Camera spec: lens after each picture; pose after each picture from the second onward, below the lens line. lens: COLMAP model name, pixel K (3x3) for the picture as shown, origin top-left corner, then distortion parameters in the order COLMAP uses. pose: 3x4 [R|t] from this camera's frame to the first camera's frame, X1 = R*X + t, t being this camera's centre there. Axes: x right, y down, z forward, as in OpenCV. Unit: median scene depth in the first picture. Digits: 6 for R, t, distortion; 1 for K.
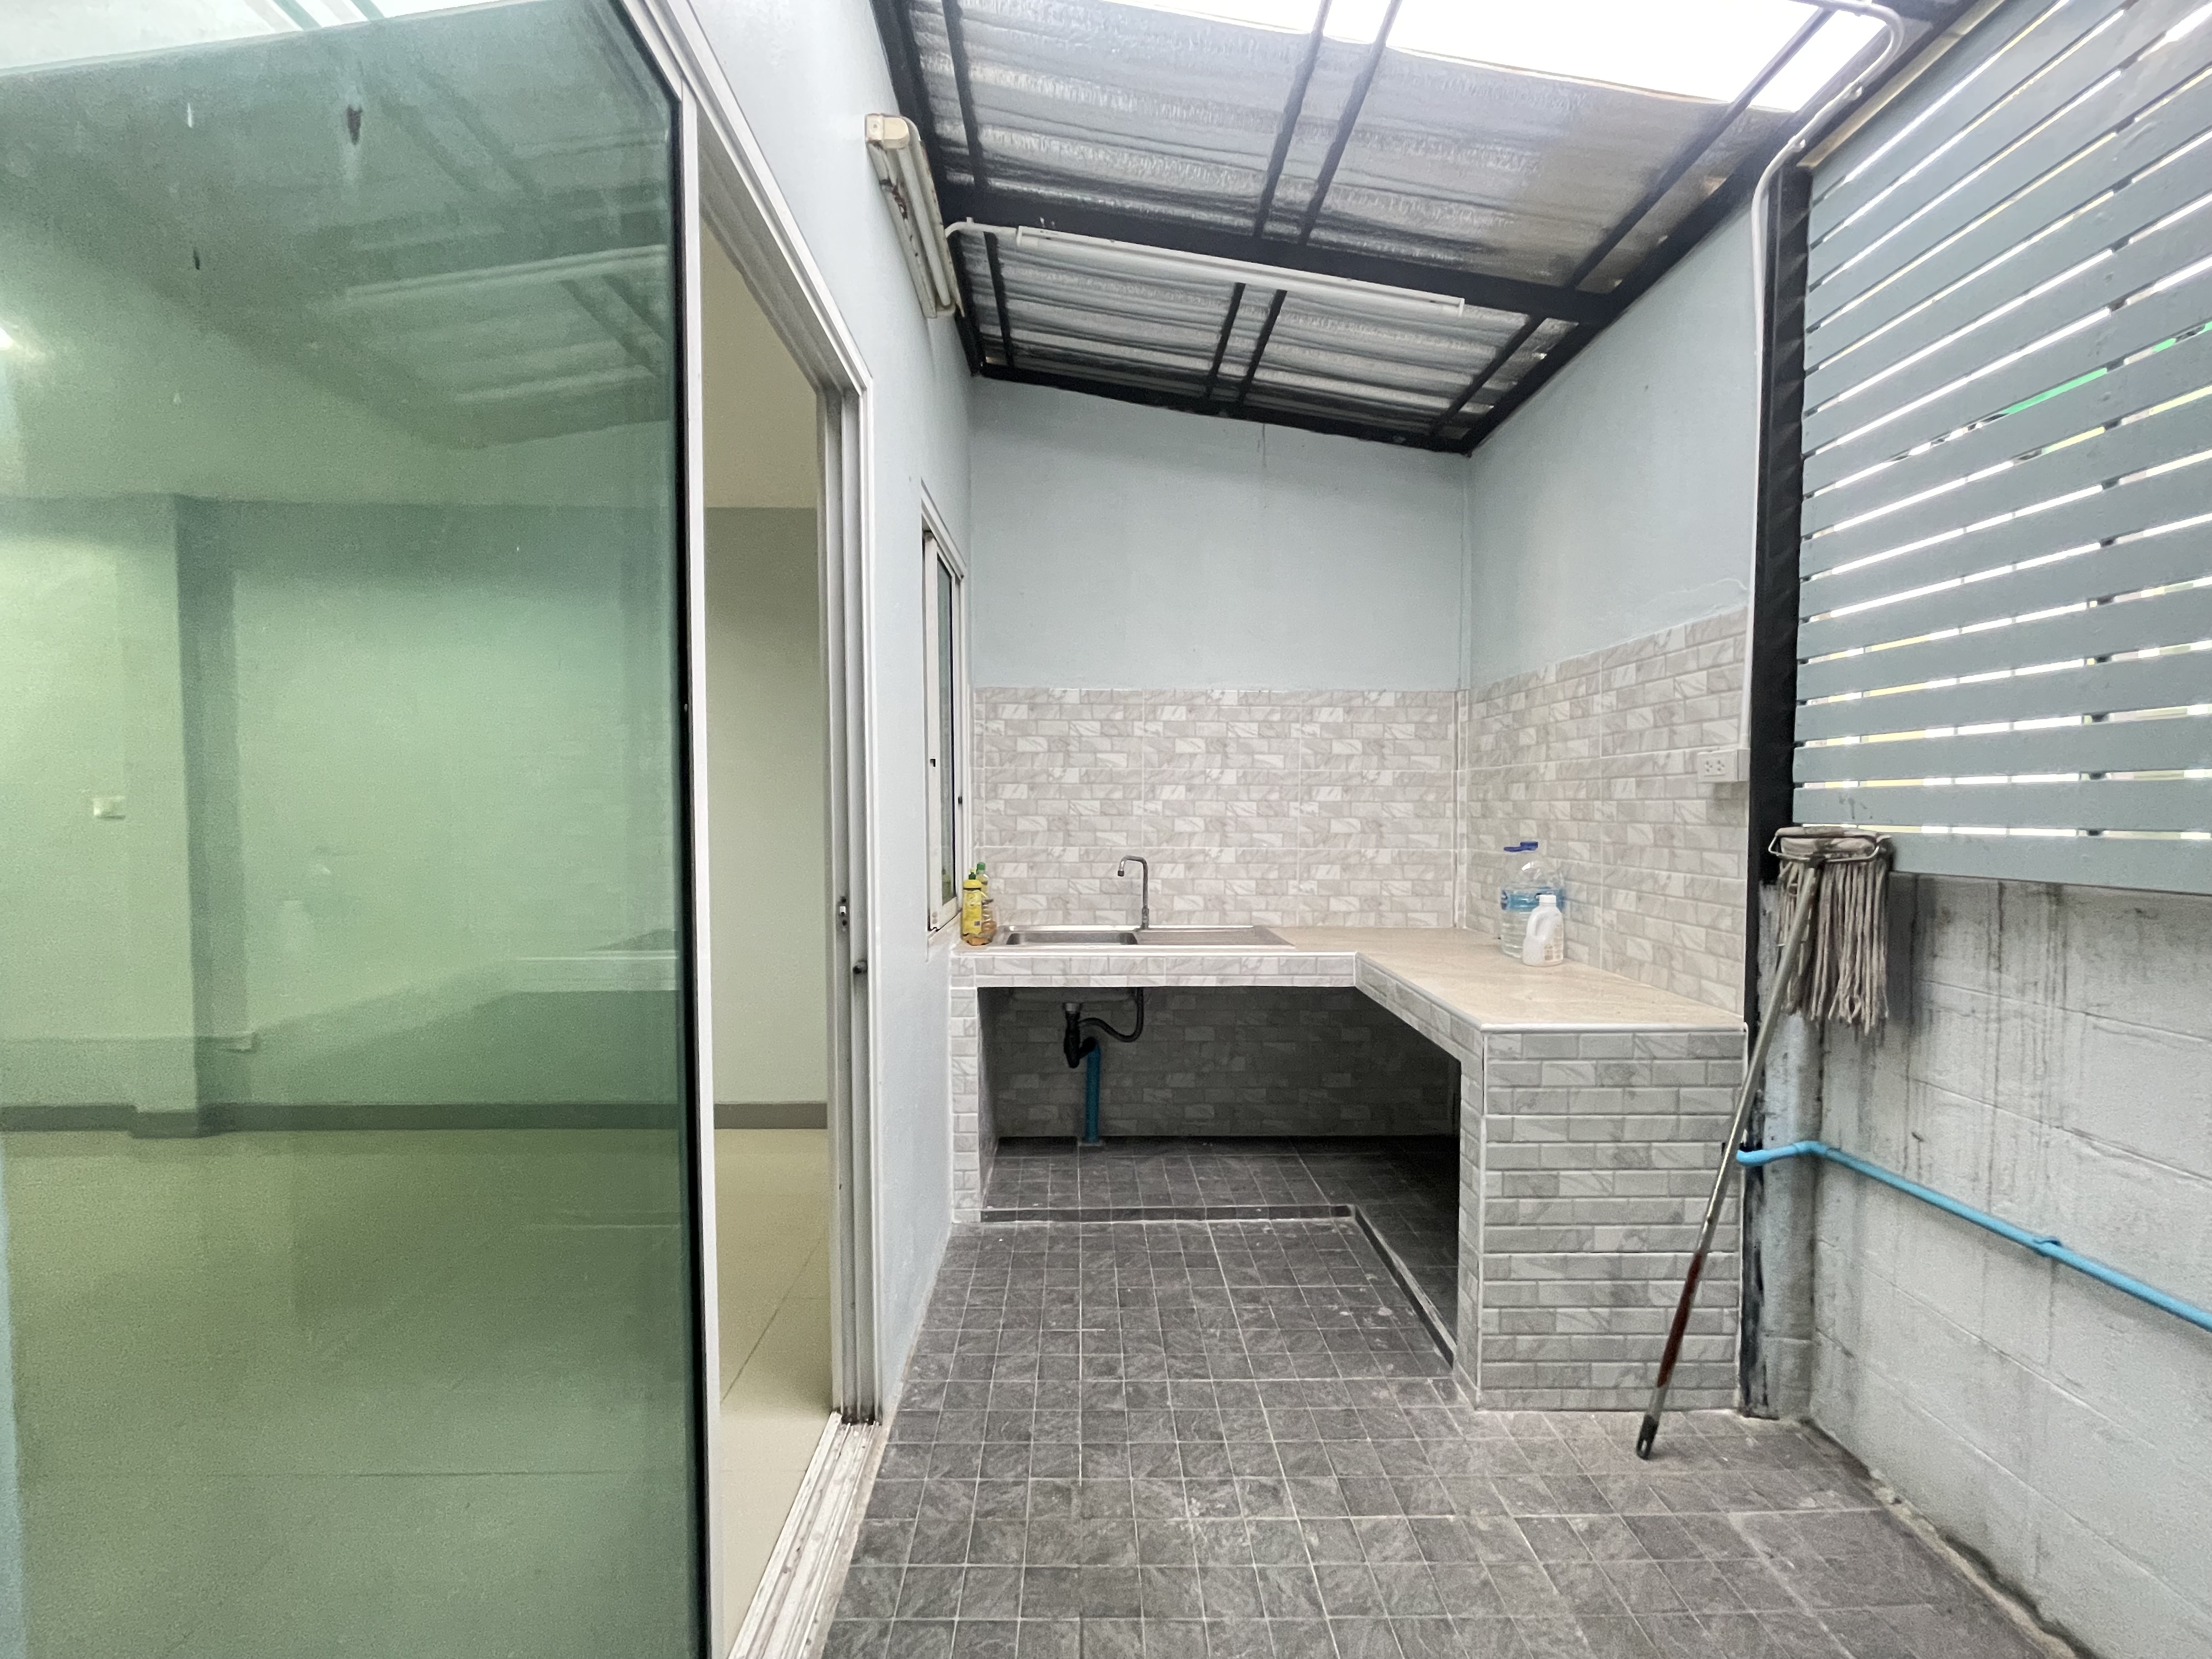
lens RADIAL K [[891.3, 0, 1095.6], [0, 891.3, 833.7], [0, 0, 1]] dist [-0.000200, 0.000062]
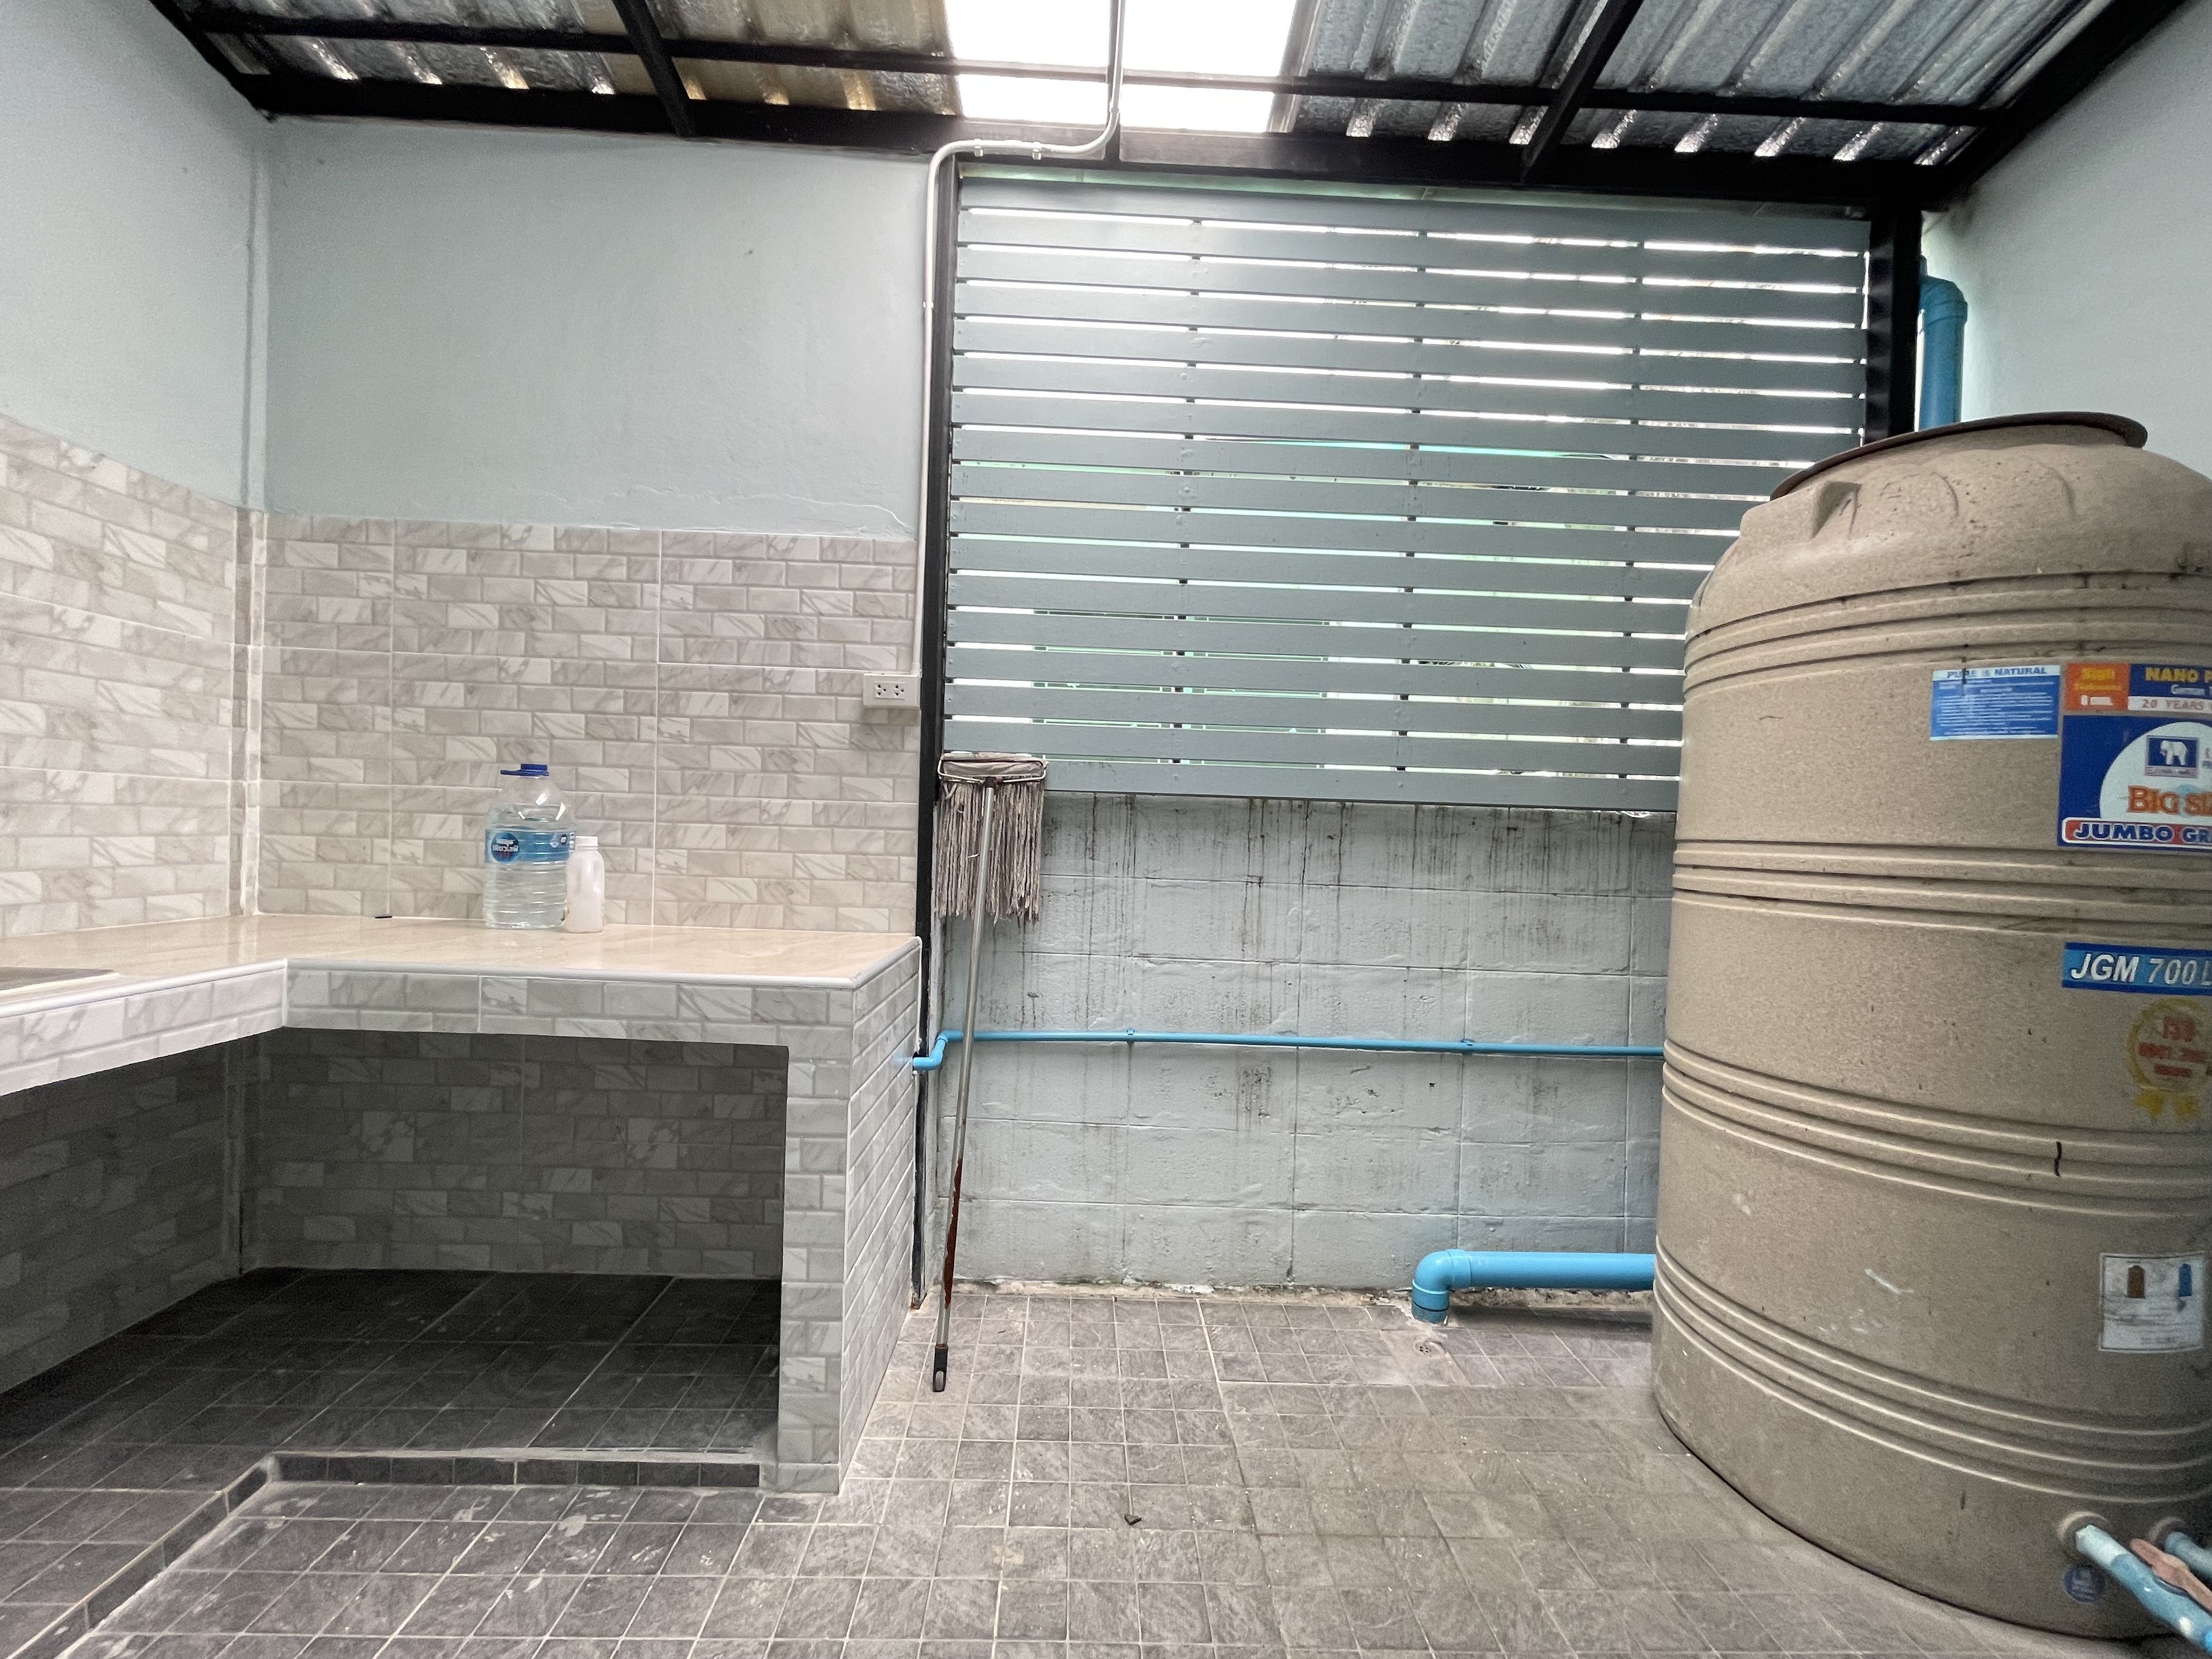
lens RADIAL K [[892.4, 0, 1103.0], [0, 892.4, 835.9], [0, 0, 1]] dist [-0.004202, 0.000445]
pose [[-0.013665, -0.009172, 0.999865, -0.352036], [-0.004353, 0.999949, 0.009113, 0.087982], [-0.999897, -0.004228, -0.013705, 0.851674]]
